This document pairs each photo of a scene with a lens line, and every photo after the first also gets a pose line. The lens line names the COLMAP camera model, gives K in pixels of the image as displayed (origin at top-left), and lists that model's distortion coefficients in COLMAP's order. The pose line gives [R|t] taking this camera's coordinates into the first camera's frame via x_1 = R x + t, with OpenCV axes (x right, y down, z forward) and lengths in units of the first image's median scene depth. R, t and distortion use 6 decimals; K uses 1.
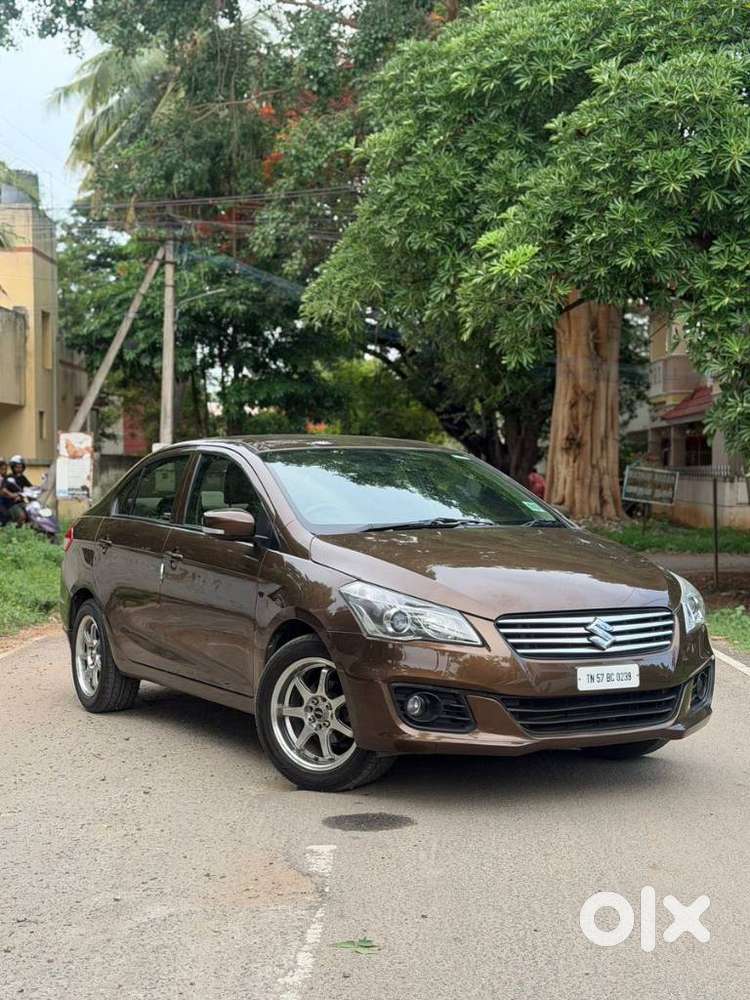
lens RADIAL K [[1782.2, 0, 317.0], [0, 1782.2, 467.7], [0, 0, 1]] dist [0.192137, -0.330798]
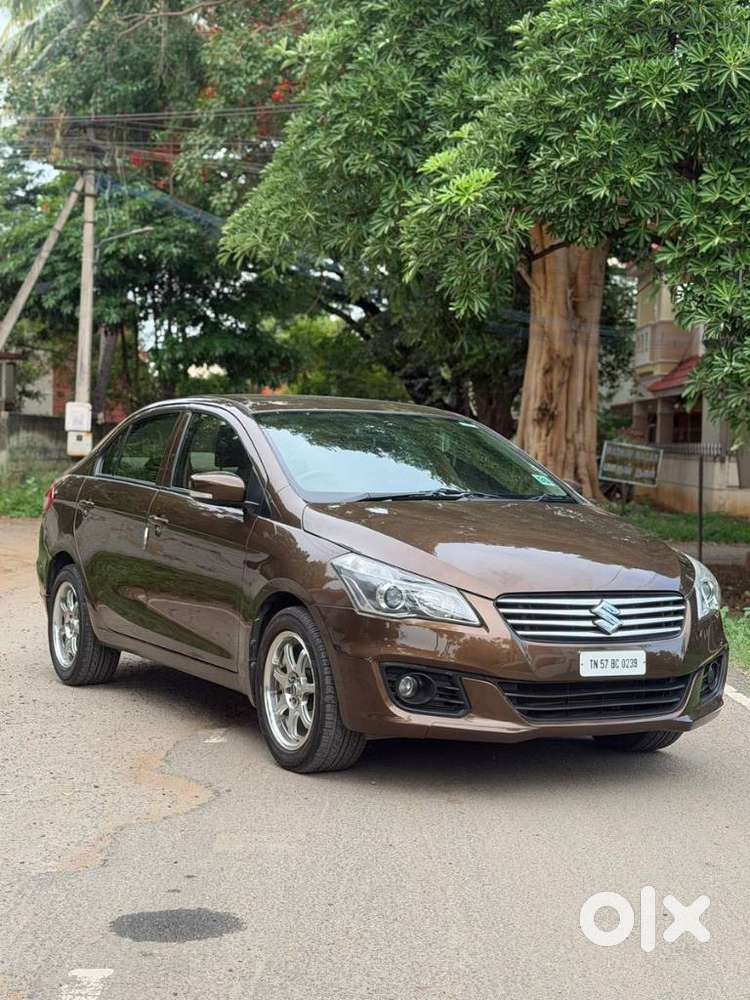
lens RADIAL K [[1818.1, 0, 373.3], [0, 1818.1, 457.5], [0, 0, 1]] dist [0.146601, -0.075154]
pose [[0.999113, 0.024086, 0.034543, 0.037214], [-0.024351, 0.999677, 0.007276, 0.004488], [-0.034356, -0.008110, 0.999377, 0.140932]]
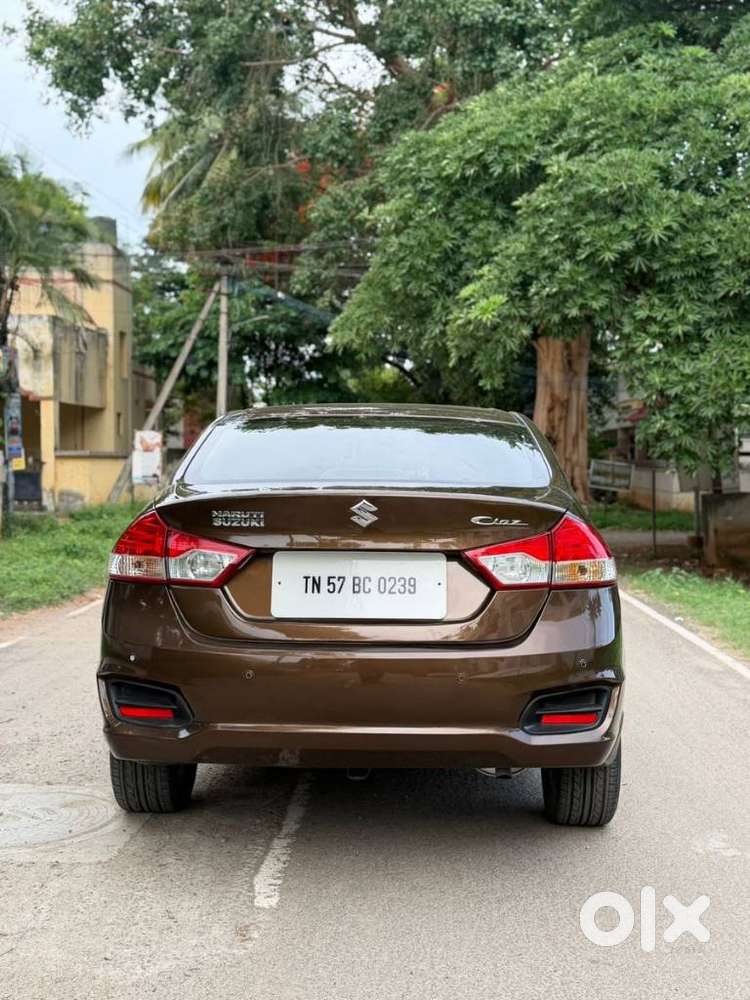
lens RADIAL K [[1658.1, 0, 322.9], [0, 1658.1, 516.4], [0, 0, 1]] dist [-0.164967, 1.519224]
pose [[0.999779, 0.004609, -0.020501, 0.013987], [-0.003753, 0.999126, 0.041626, -0.011928], [0.020675, -0.041540, 0.998923, -0.197583]]
